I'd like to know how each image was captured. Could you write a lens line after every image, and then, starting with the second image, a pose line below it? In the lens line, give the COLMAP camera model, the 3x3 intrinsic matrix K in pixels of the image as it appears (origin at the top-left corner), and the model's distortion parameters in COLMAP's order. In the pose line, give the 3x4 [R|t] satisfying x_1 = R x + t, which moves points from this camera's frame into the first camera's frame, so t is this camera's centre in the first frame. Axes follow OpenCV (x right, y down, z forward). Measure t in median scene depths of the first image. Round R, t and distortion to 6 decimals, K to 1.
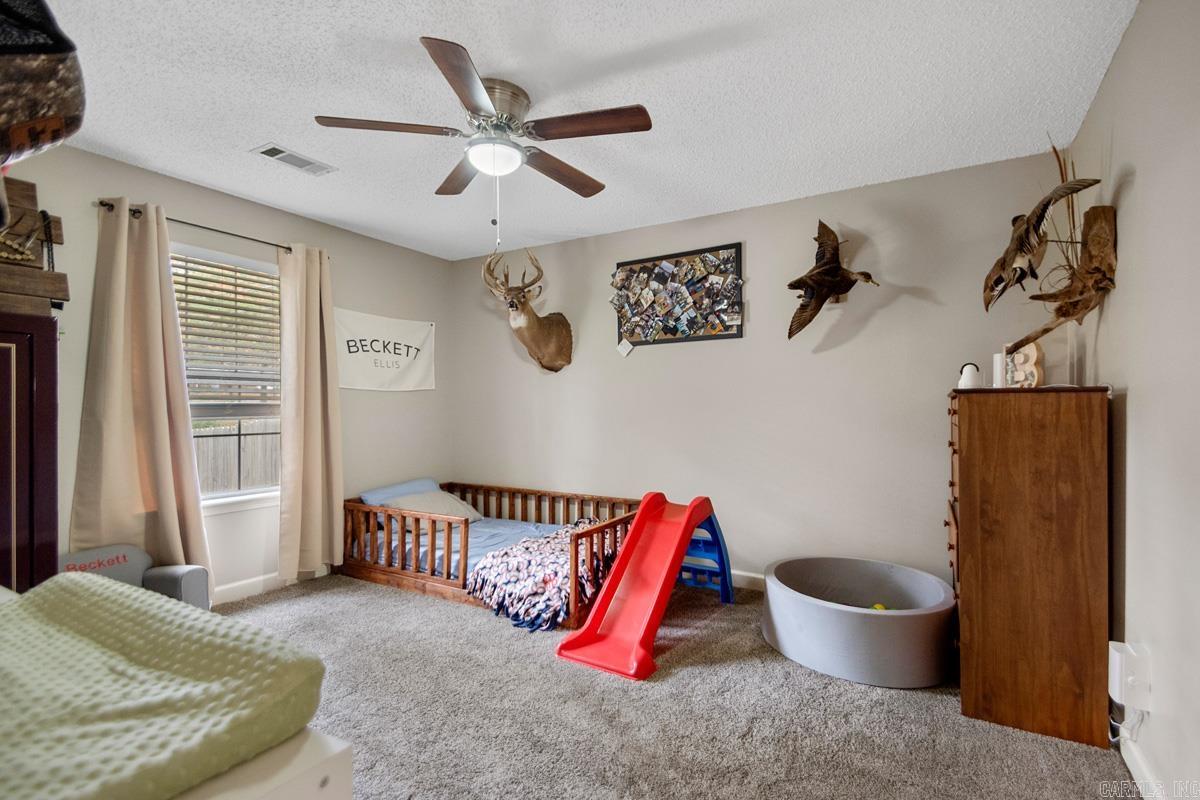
lens RADIAL K [[551.2, 0, 609.4], [0, 551.2, 406.0], [0, 0, 1]] dist [0.038924, -0.017390]
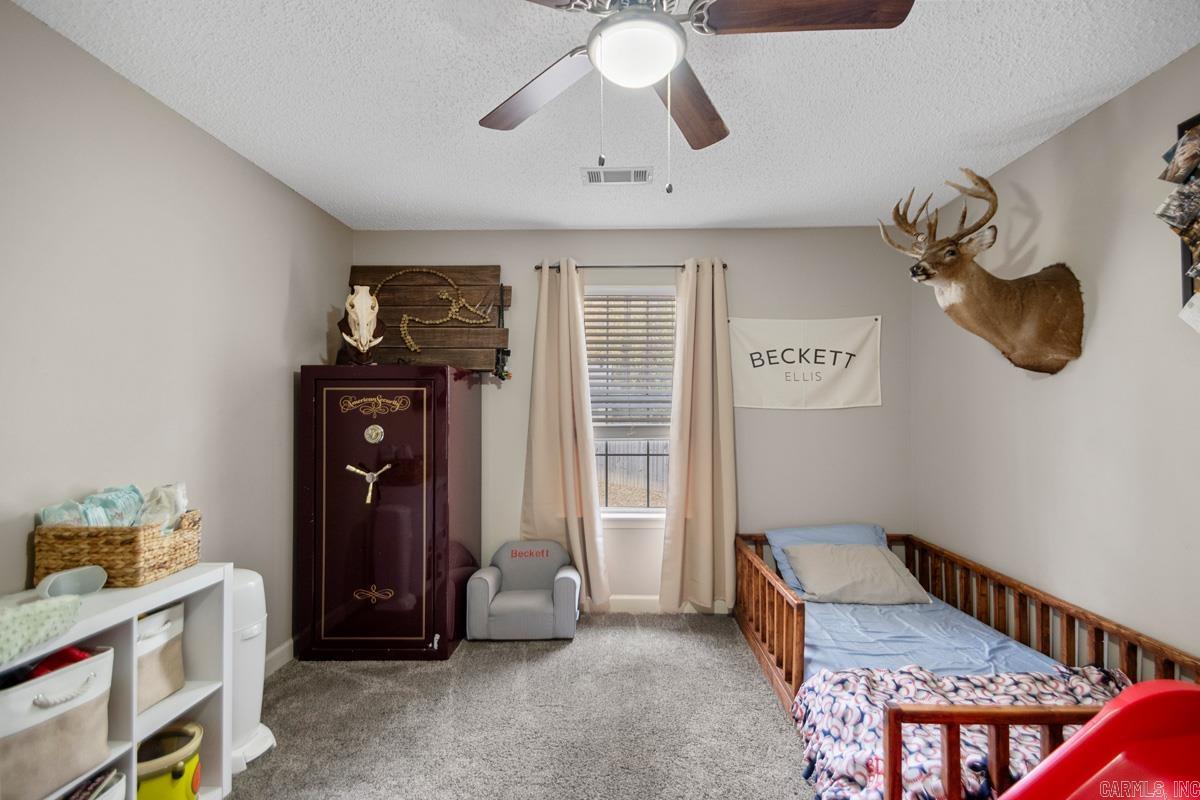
lens RADIAL K [[551.2, 0, 609.4], [0, 551.2, 406.0], [0, 0, 1]] dist [0.038924, -0.017390]
pose [[0.493776, -0.007908, -0.869553, 0.181673], [0.000396, 0.999961, -0.008869, -0.027078], [0.869589, 0.004035, 0.493759, 0.375168]]
